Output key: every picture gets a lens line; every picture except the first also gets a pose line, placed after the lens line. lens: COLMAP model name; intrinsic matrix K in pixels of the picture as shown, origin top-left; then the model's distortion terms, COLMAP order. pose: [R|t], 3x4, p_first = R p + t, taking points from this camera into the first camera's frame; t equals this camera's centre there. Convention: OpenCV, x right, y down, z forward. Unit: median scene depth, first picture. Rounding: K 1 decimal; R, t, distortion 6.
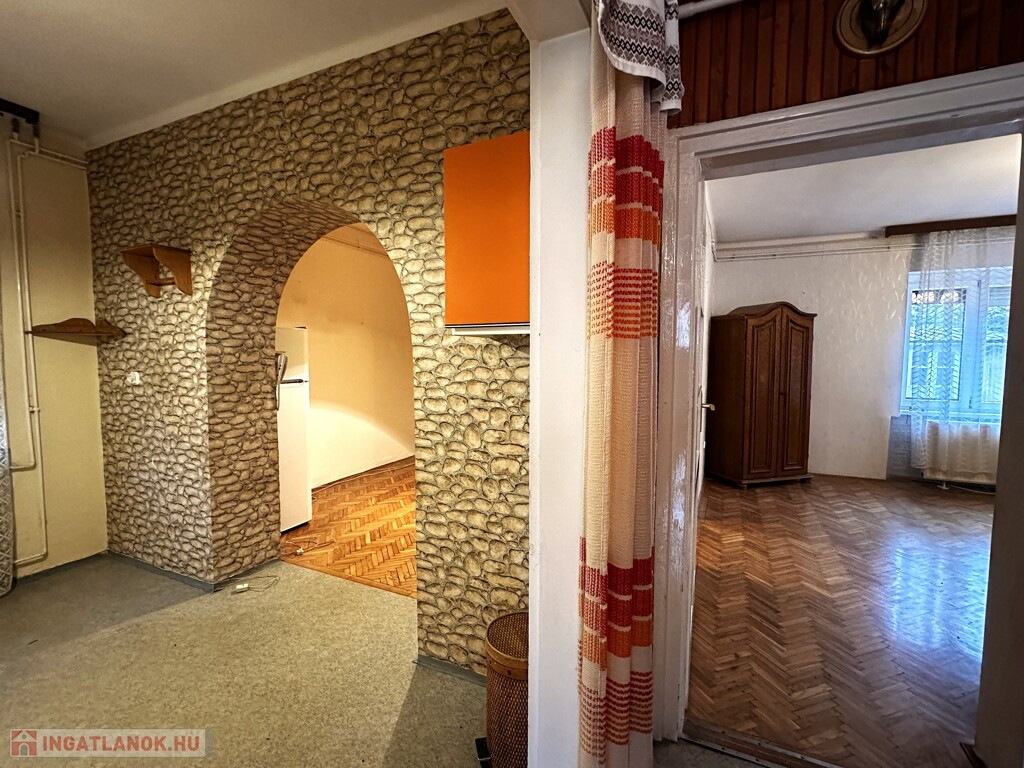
lens RADIAL K [[460.1, 0, 508.3], [0, 460.1, 384.9], [0, 0, 1]] dist [-0.001700, -0.000257]
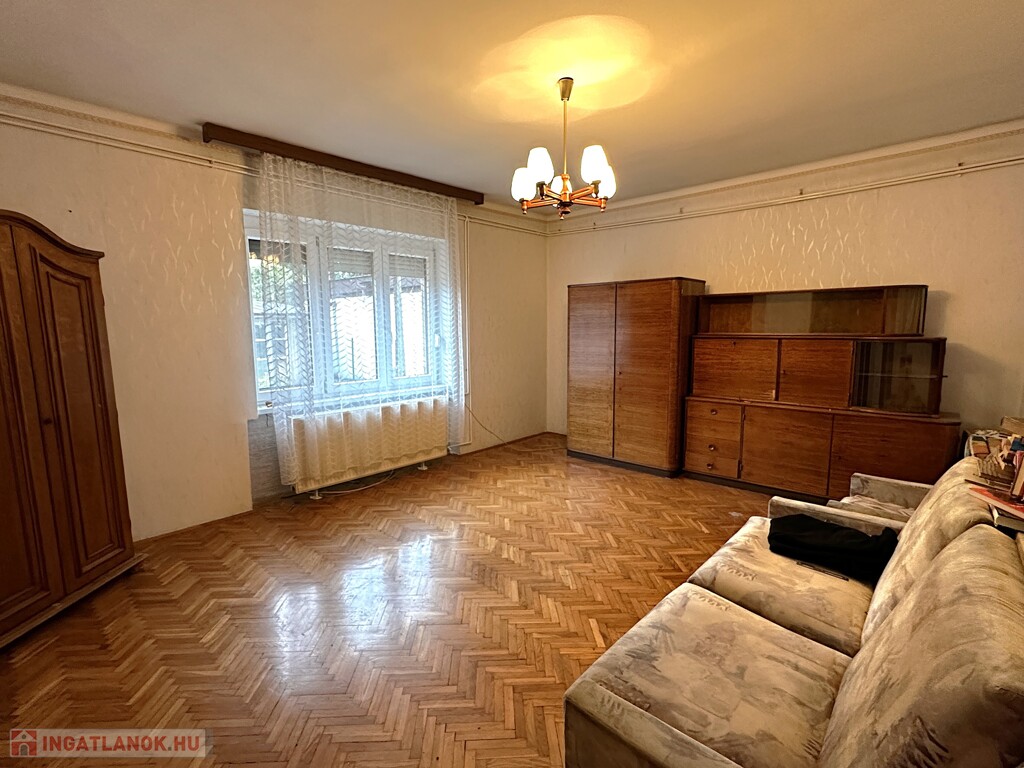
lens RADIAL K [[481.0, 0, 510.7], [0, 481.0, 387.5], [0, 0, 1]] dist [-0.001335, -0.000253]
pose [[0.304005, -0.130356, 0.943710, 0.289065], [0.073261, 0.990860, 0.113269, -0.033529], [-0.949849, 0.034703, 0.310776, 0.414985]]
